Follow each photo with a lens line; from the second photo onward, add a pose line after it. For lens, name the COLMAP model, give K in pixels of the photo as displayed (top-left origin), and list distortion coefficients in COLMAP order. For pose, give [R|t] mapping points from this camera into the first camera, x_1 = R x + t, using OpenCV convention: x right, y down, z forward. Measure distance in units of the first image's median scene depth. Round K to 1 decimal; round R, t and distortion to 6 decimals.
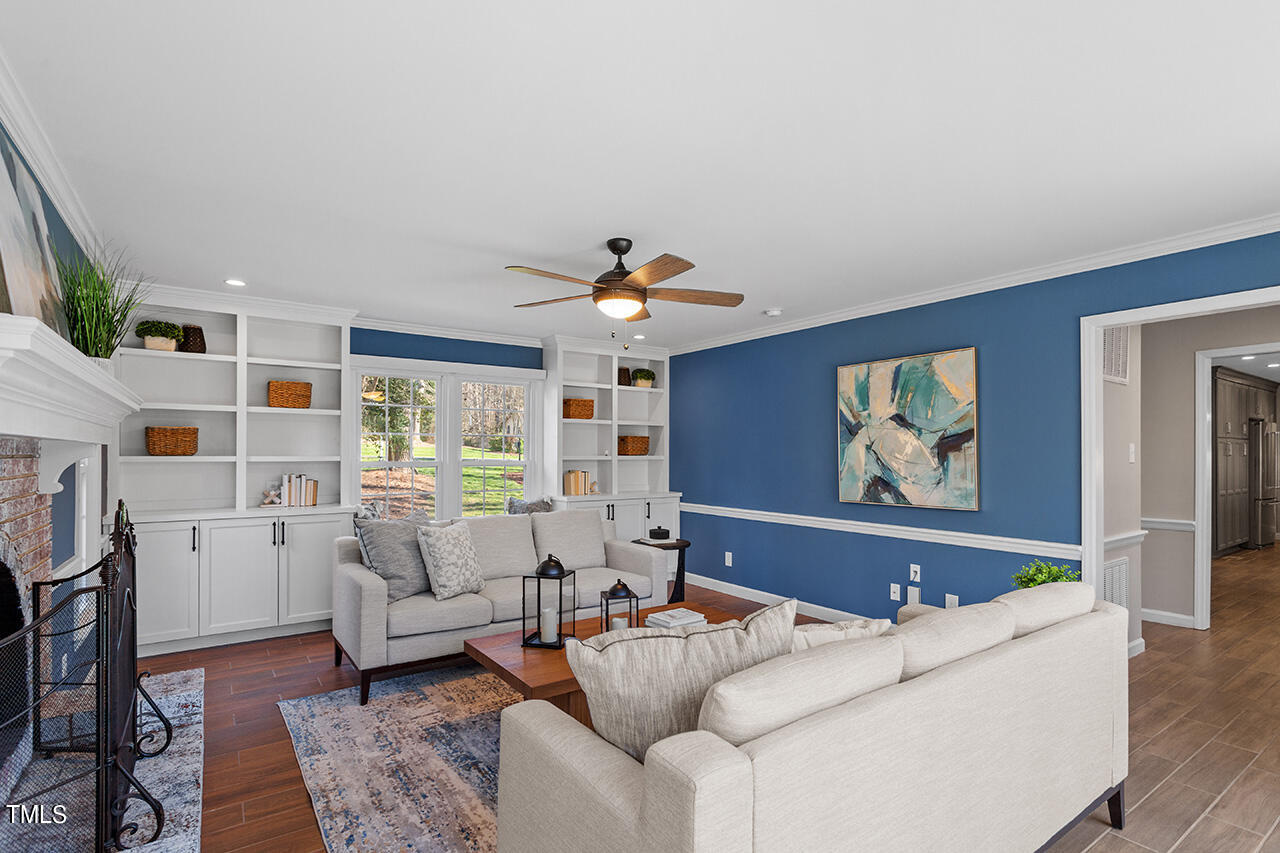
lens RADIAL K [[628.0, 0, 635.2], [0, 628.0, 451.6], [0, 0, 1]] dist [0.016178, 0.001346]
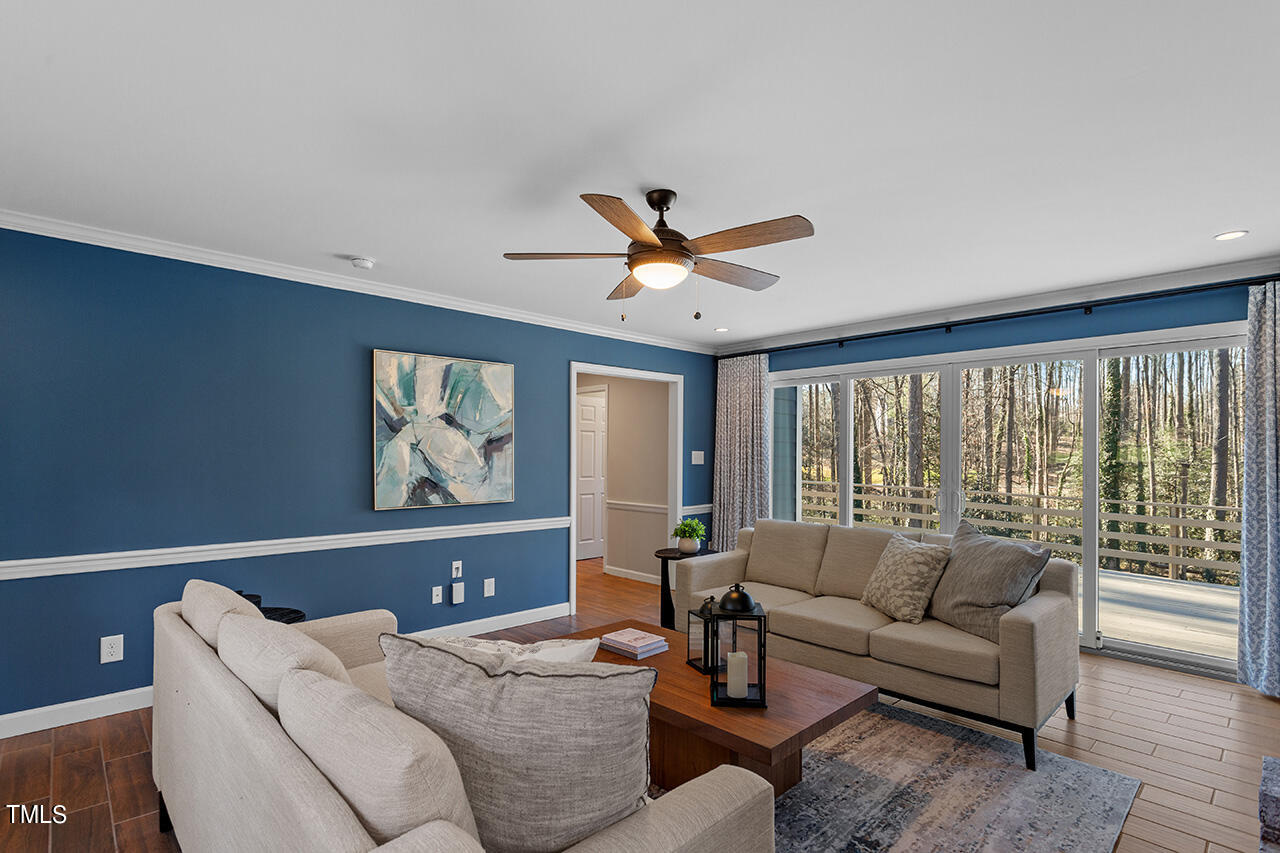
lens RADIAL K [[628.0, 0, 635.1], [0, 628.0, 452.4], [0, 0, 1]] dist [0.016178, 0.001346]
pose [[-0.158703, -0.002715, 0.987323, -0.610307], [-0.011956, 0.999928, 0.000827, -0.002702], [-0.987254, -0.011673, -0.158724, 0.868820]]
